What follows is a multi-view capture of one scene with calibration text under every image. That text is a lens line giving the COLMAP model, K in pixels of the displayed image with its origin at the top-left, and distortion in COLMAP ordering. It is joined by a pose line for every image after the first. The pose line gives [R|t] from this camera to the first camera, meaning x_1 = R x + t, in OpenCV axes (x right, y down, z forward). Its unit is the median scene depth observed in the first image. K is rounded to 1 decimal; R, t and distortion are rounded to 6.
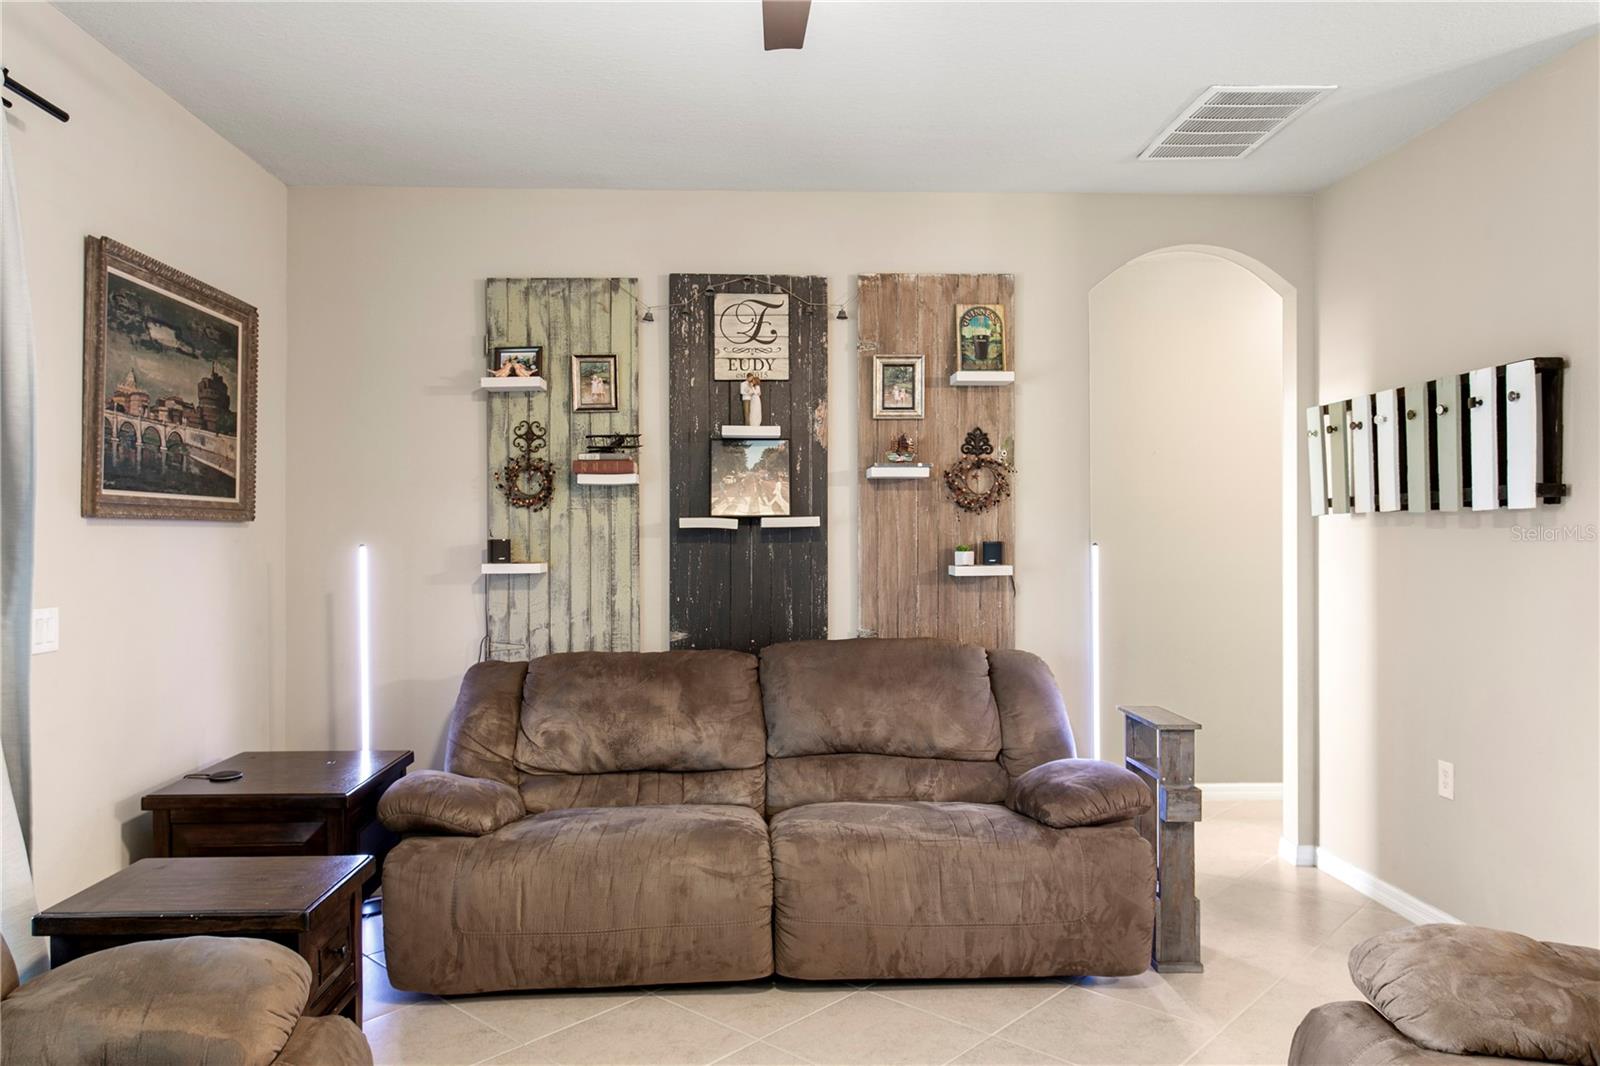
lens RADIAL K [[1092.6, 0, 775.0], [0, 1092.6, 527.4], [0, 0, 1]] dist [-0.008265, 0.000056]
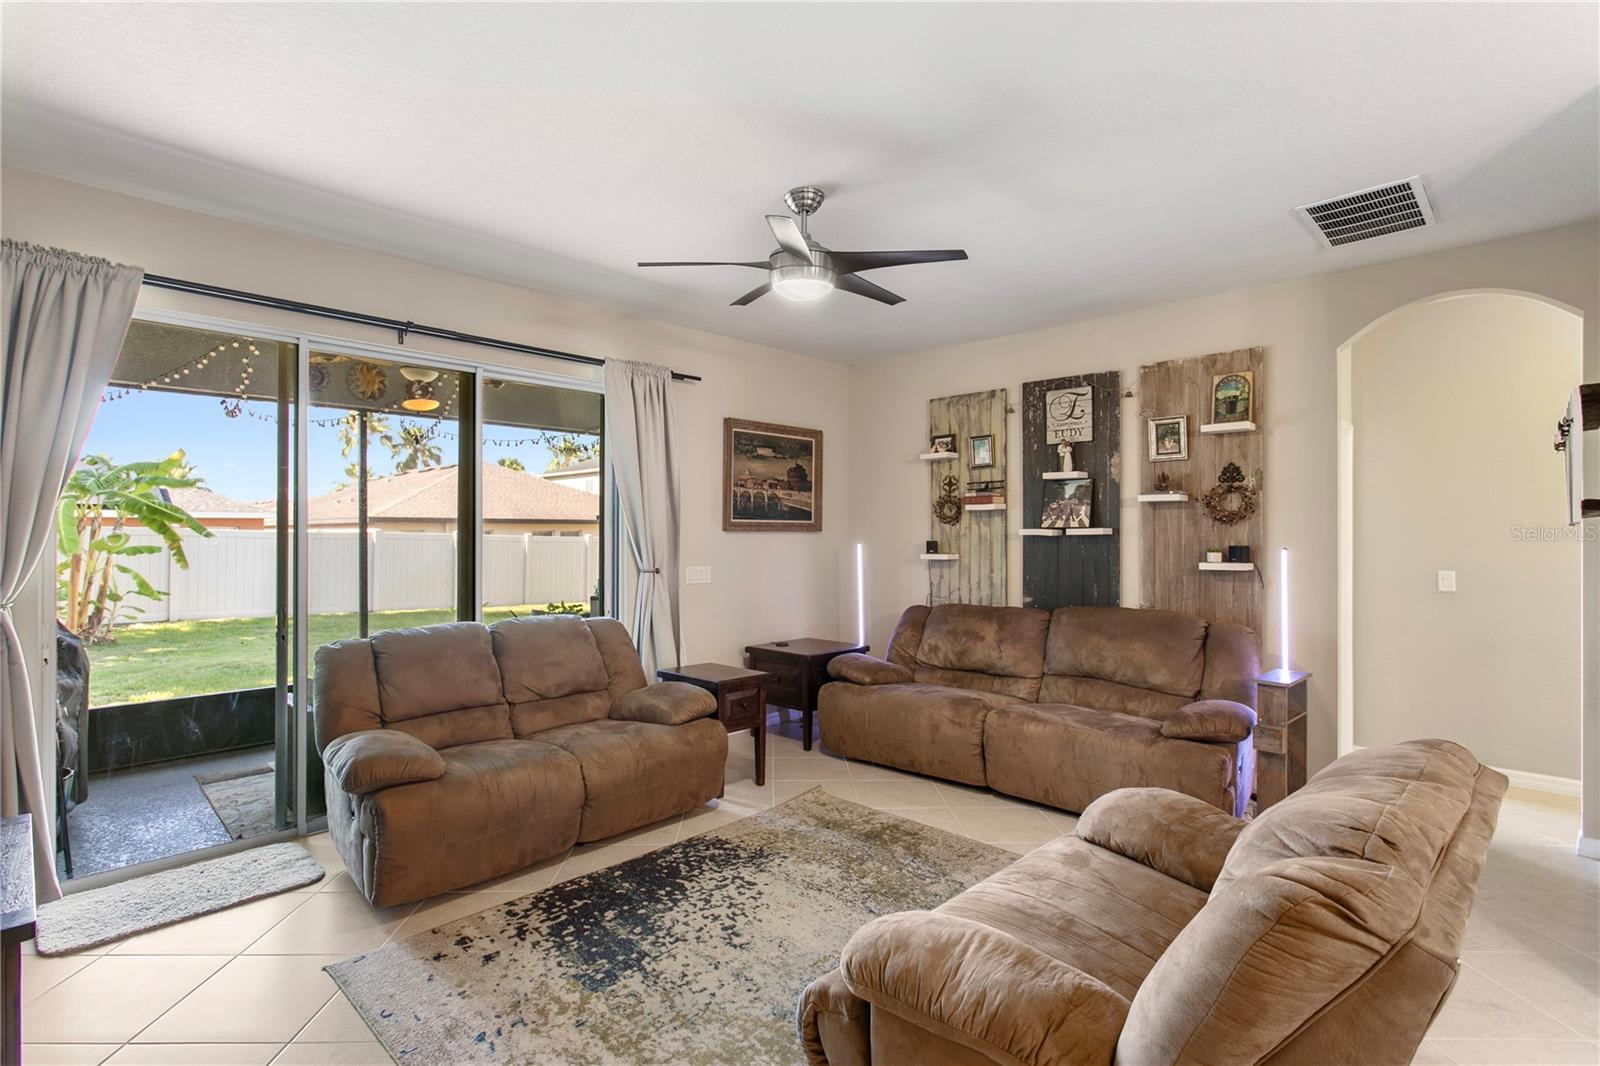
lens RADIAL K [[769.6, 0, 774.7], [0, 769.6, 535.1], [0, 0, 1]] dist [0.001341, 0.000778]
pose [[0.688601, 0.003823, -0.725130, 0.500310], [0.001888, 0.999973, 0.007065, -0.008342], [0.725138, -0.006234, 0.688575, -0.089774]]
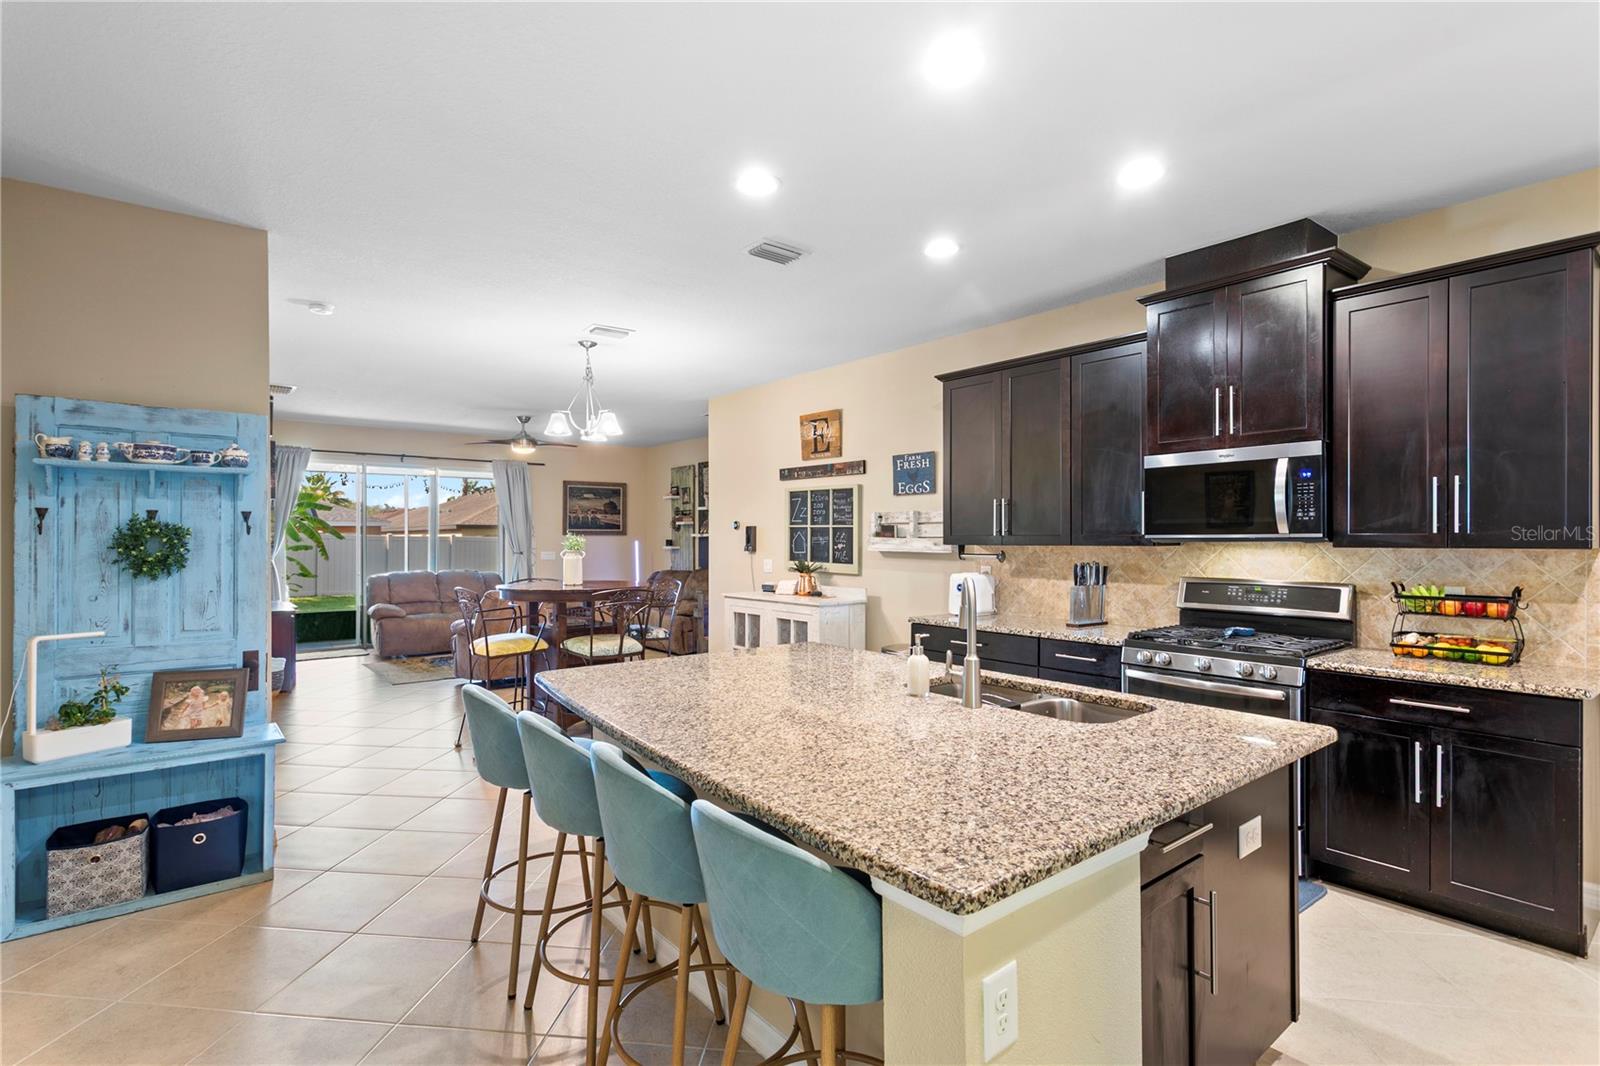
lens RADIAL K [[774.7, 0, 776.6], [0, 774.7, 538.6], [0, 0, 1]] dist [0.001405, 0.000523]
pose [[0.590864, 0.001758, -0.806769, 2.032176], [0.004816, 0.999972, 0.005707, -0.005314], [0.806757, -0.007258, 0.590839, -0.248610]]
